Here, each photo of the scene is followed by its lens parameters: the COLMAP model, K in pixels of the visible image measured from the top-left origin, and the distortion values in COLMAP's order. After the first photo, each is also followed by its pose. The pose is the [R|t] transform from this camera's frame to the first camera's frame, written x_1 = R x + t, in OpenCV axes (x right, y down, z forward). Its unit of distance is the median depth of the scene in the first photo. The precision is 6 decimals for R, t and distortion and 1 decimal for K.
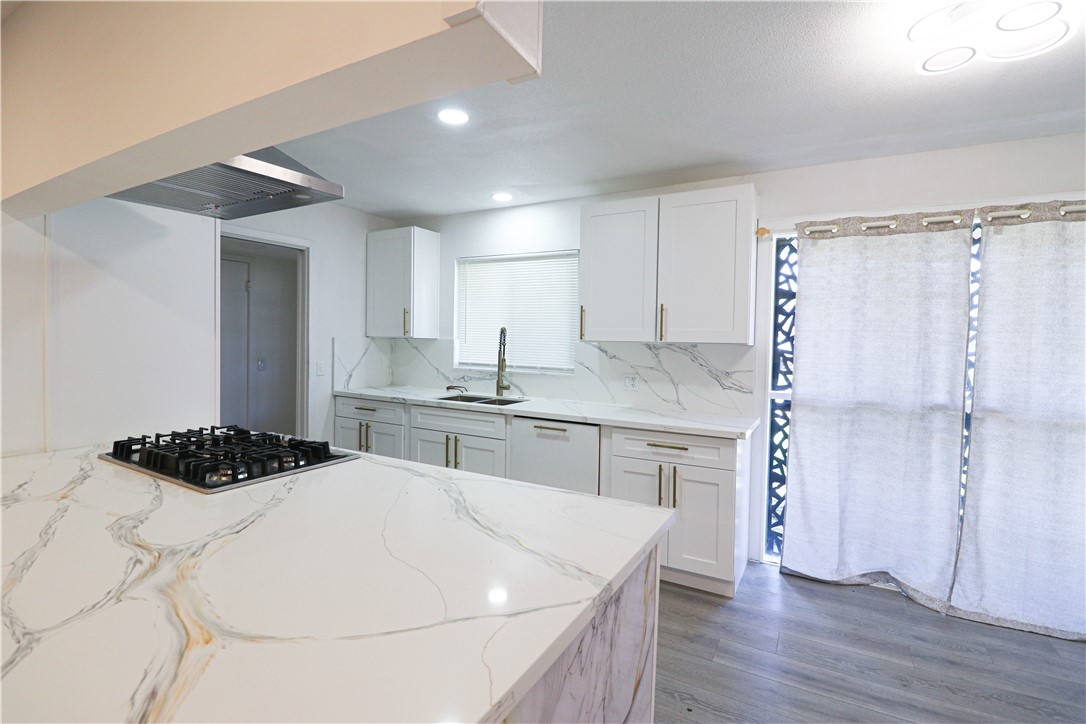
lens RADIAL K [[501.0, 0, 544.5], [0, 501.0, 351.7], [0, 0, 1]] dist [0.000687, -0.014160]
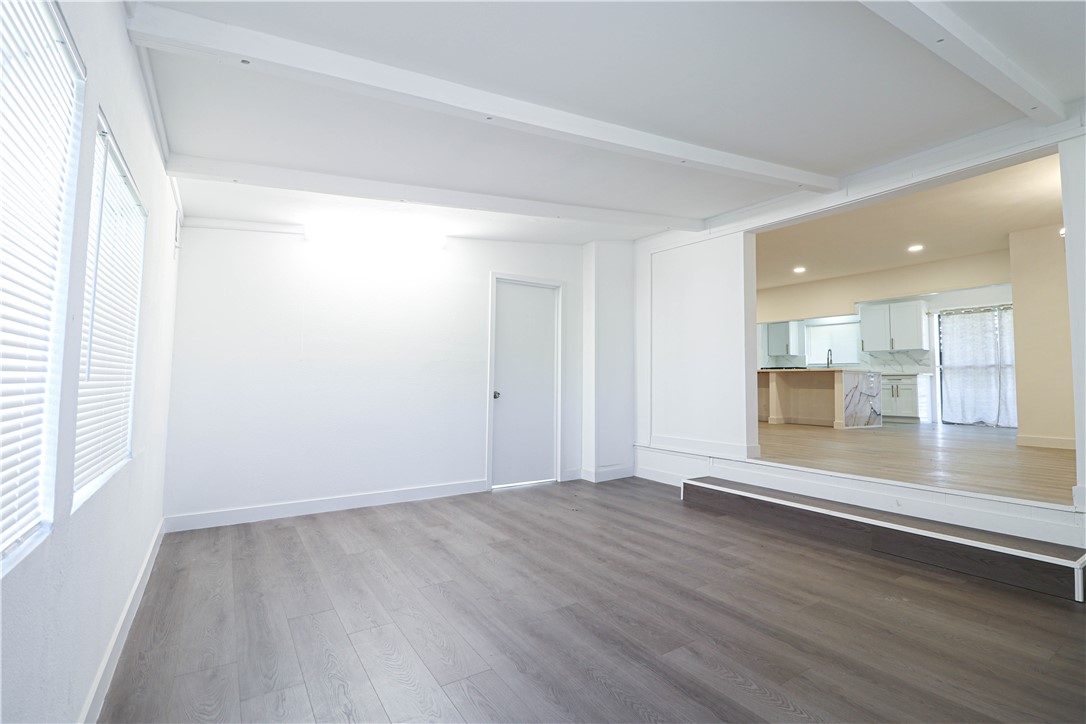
lens RADIAL K [[501.0, 0, 544.5], [0, 501.0, 351.7], [0, 0, 1]] dist [0.000687, -0.014160]
pose [[0.887182, -0.033113, -0.460230, -0.246591], [-0.012351, 0.995360, -0.095424, 0.297270], [0.461254, 0.090343, 0.882657, -2.598945]]
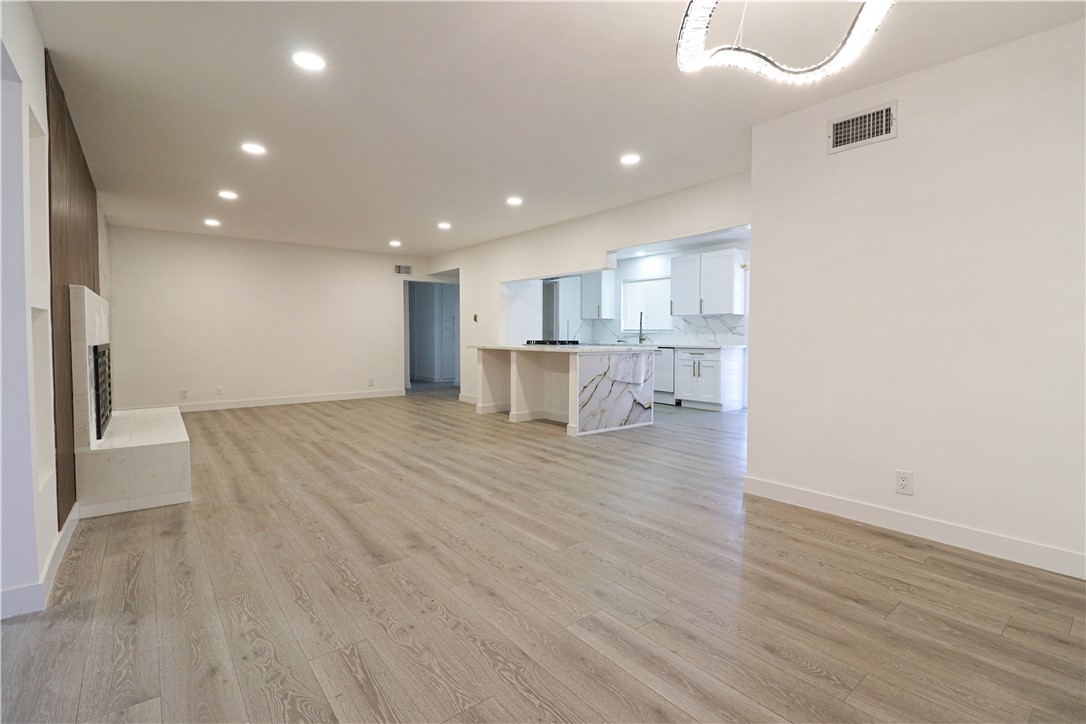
lens RADIAL K [[501.0, 0, 544.5], [0, 501.0, 351.7], [0, 0, 1]] dist [0.000687, -0.014160]
pose [[0.927794, -0.003974, -0.373072, 0.404480], [0.005174, 0.999984, 0.002215, 0.141707], [0.373058, -0.003985, 0.927800, -1.426110]]
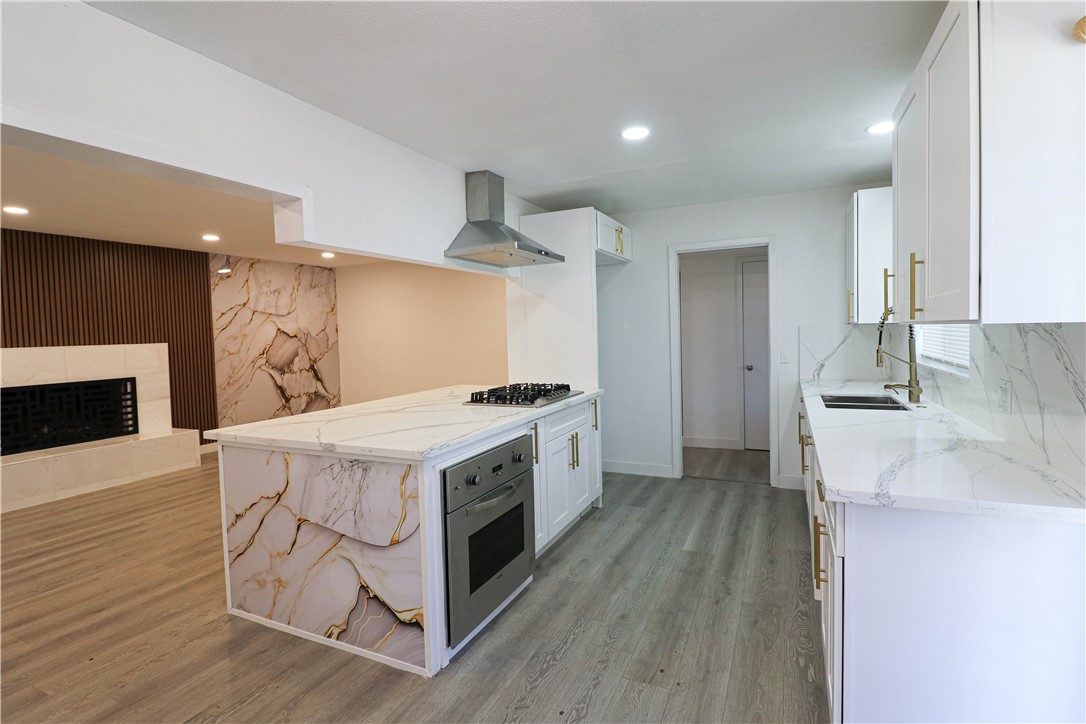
lens RADIAL K [[528.8, 0, 544.4], [0, 528.8, 351.1], [0, 0, 1]] dist [0.000760, -0.015789]
pose [[0.082493, 0.018378, -0.996422, 0.733772], [0.001586, 0.999826, 0.018572, 0.001871], [0.996590, -0.003112, 0.082450, 0.504813]]
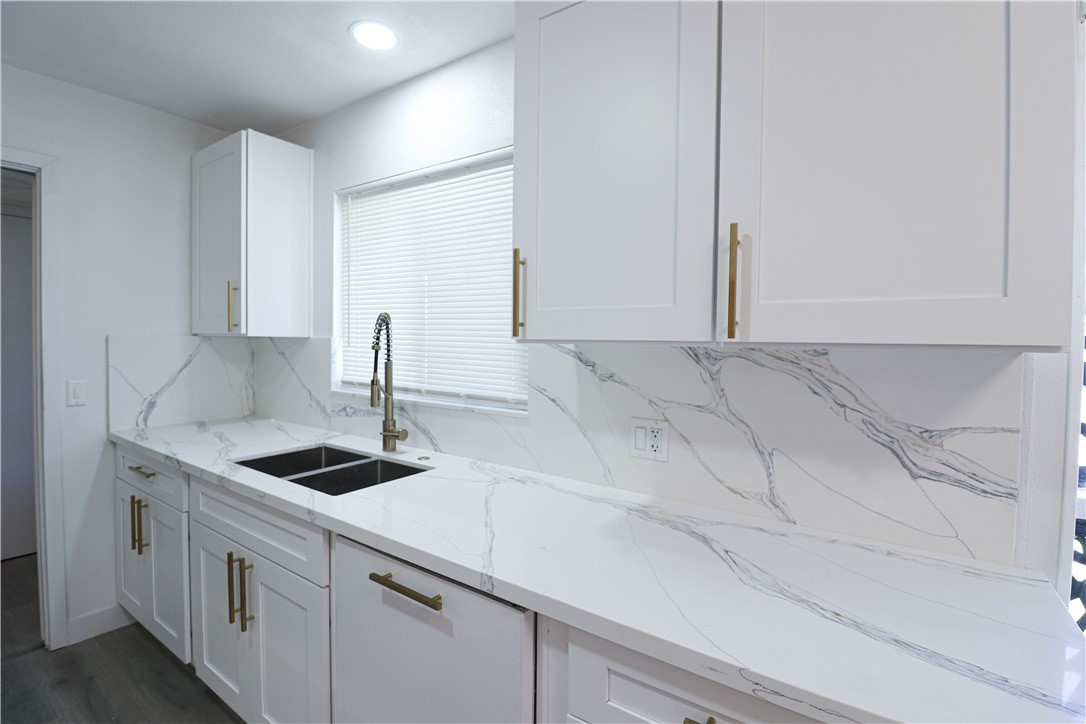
lens RADIAL K [[501.0, 0, 544.5], [0, 501.0, 351.7], [0, 0, 1]] dist [0.000687, -0.014160]
pose [[0.995800, -0.001269, -0.091550, 0.133221], [0.001096, 0.999998, -0.001935, -0.011802], [0.091552, 0.001827, 0.995799, 0.622647]]
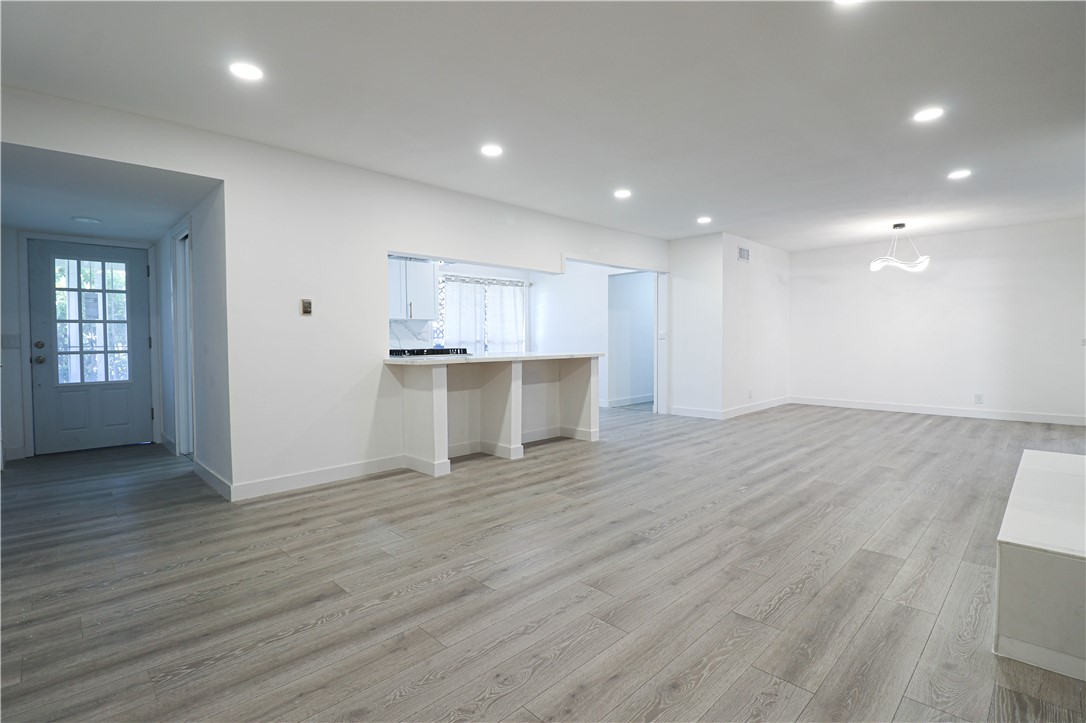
lens RADIAL K [[507.8, 0, 543.0], [0, 507.8, 361.5], [0, 0, 1]] dist [-0.012273, -0.000362]
pose [[0.273366, -0.061929, 0.959914, -1.717576], [0.038901, 0.997821, 0.053297, 0.068990], [-0.961123, 0.022772, 0.275180, -0.198961]]
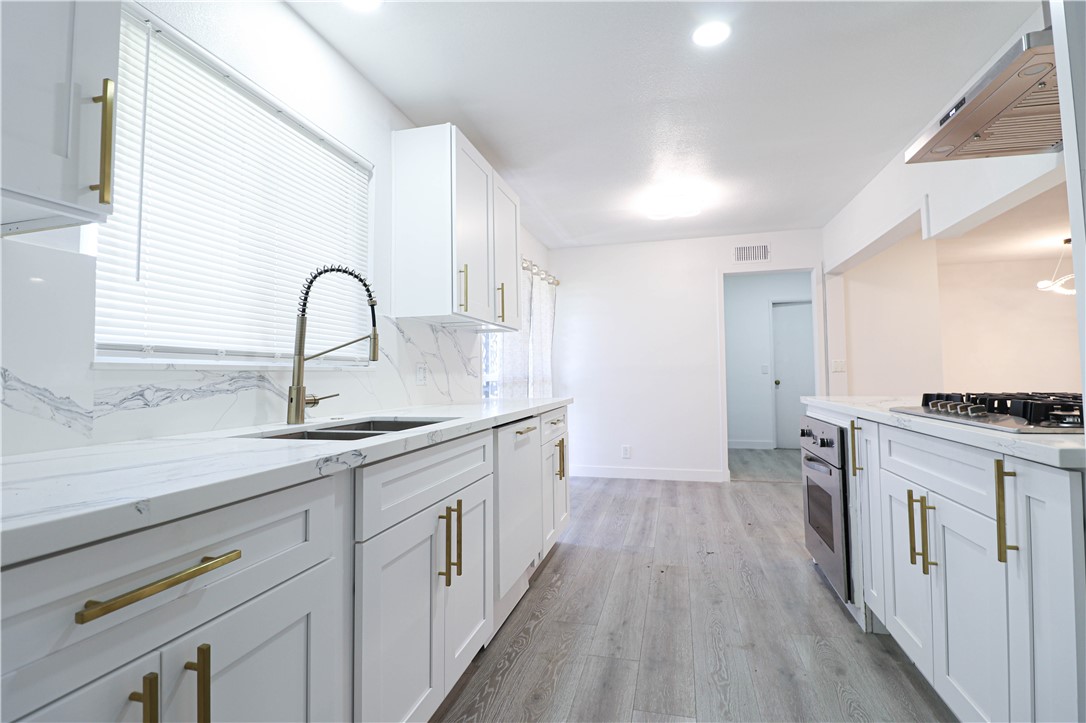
lens RADIAL K [[513.7, 0, 546.2], [0, 513.7, 350.3], [0, 0, 1]] dist [-0.000229, -0.016125]
pose [[-0.261697, 0.031778, 0.964627, -0.668834], [0.034834, 0.999118, -0.023464, 0.052920], [-0.964521, 0.027461, -0.262573, 1.097310]]
